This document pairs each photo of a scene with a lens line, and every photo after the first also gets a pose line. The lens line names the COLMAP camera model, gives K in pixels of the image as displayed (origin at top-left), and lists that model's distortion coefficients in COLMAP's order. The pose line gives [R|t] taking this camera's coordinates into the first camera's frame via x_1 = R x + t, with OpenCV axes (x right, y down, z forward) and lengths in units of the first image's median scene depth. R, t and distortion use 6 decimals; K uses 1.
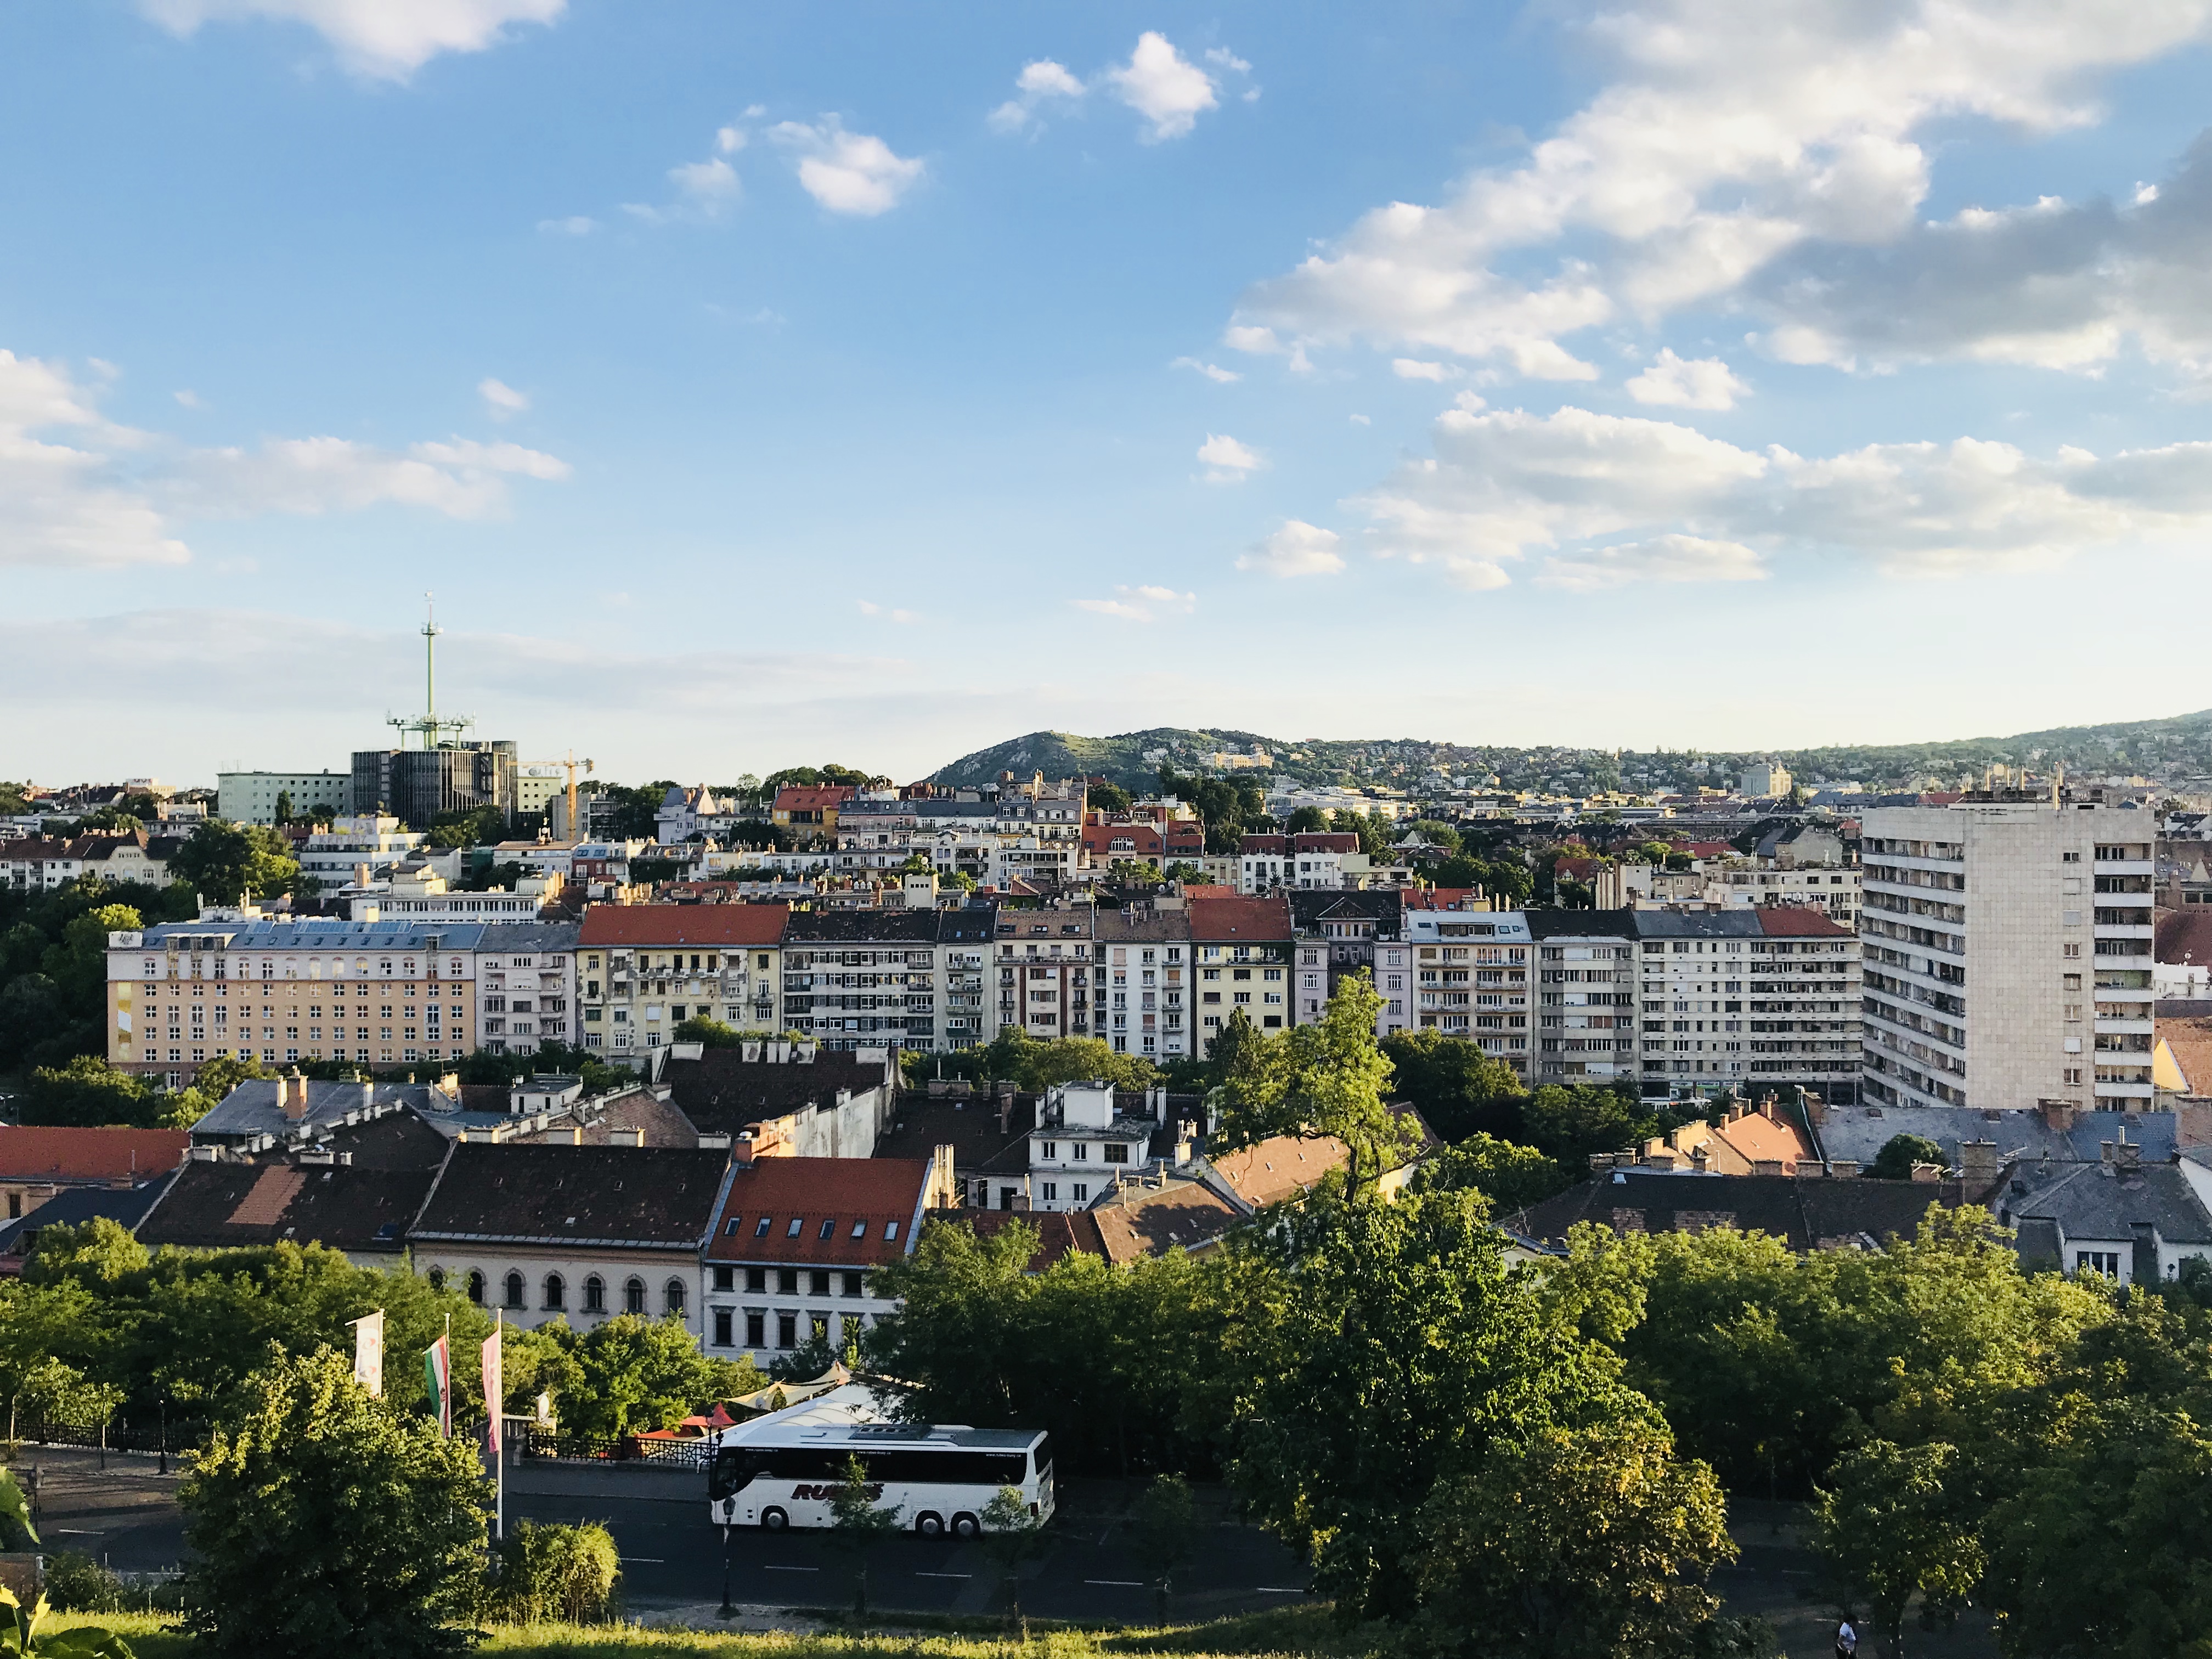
lens RADIAL K [[1798.4, 0, 1088.5], [0, 1798.4, 811.4], [0, 0, 1]] dist [0.069413, -0.105340]
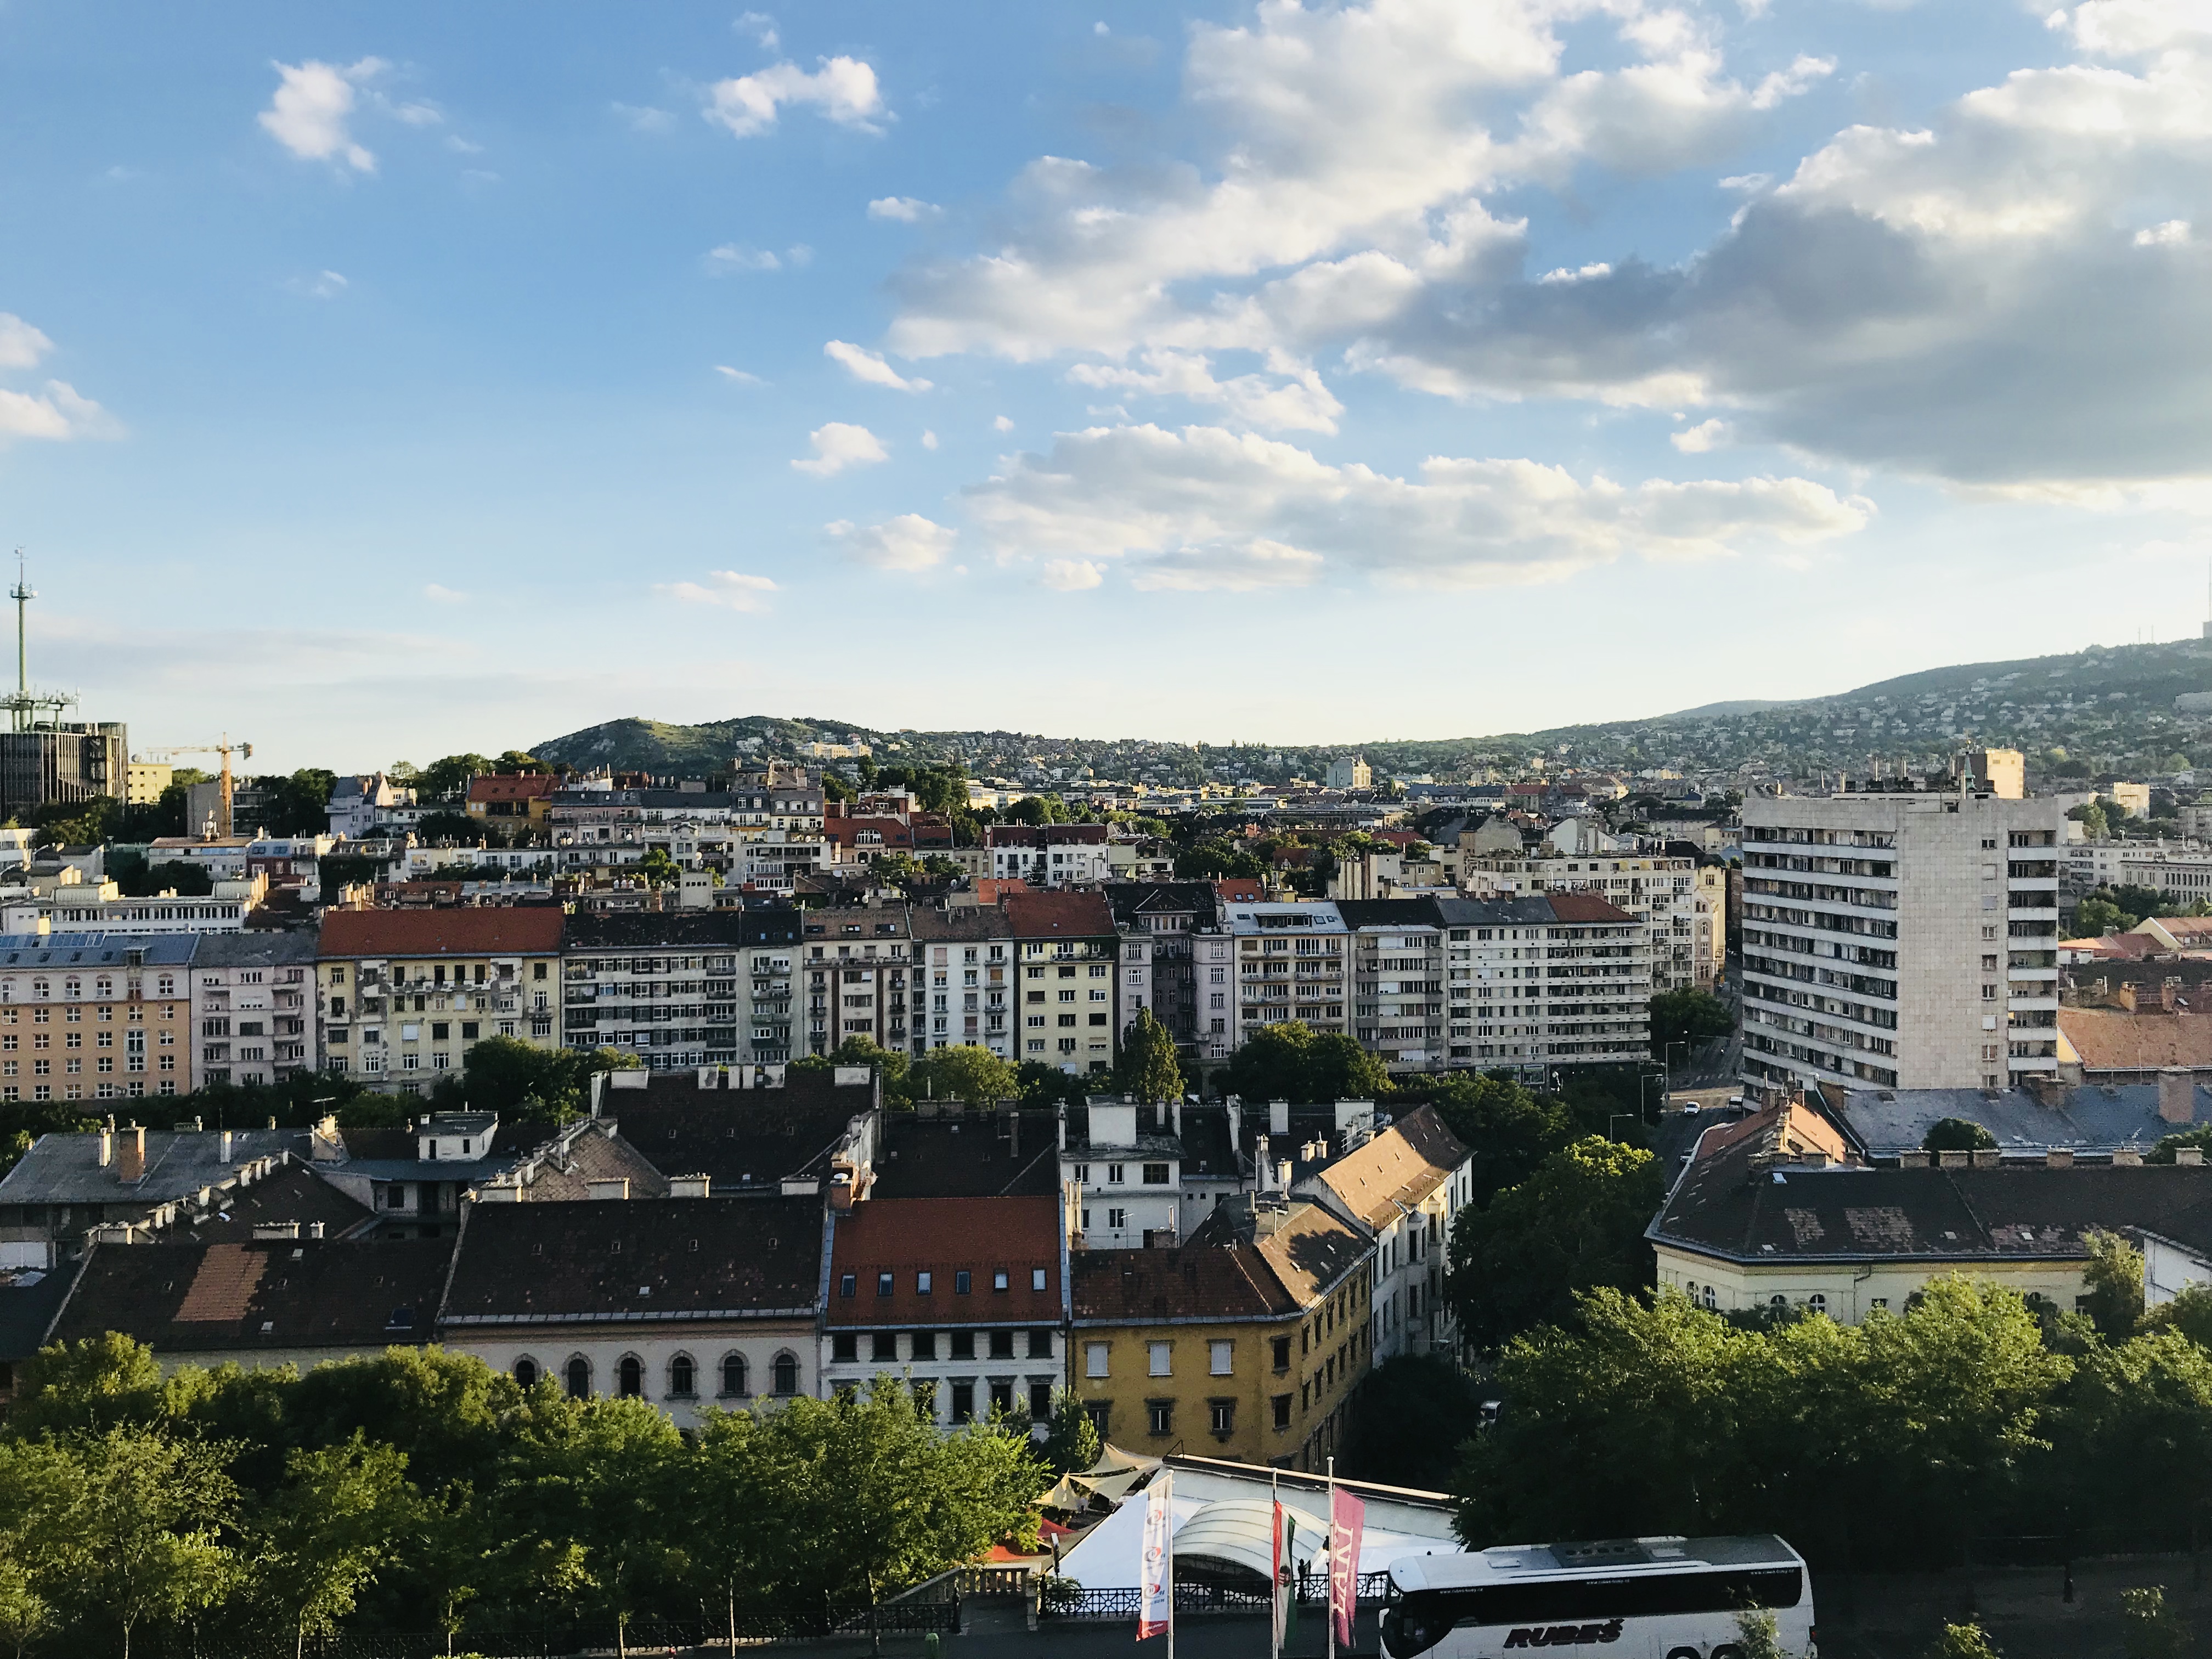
lens RADIAL K [[1798.4, 0, 1088.5], [0, 1798.4, 811.4], [0, 0, 1]] dist [0.069413, -0.105340]
pose [[0.971330, -0.002451, 0.237724, -0.131659], [0.001241, 0.999986, 0.005239, -0.000165], [-0.237733, -0.004794, 0.971319, 0.063258]]
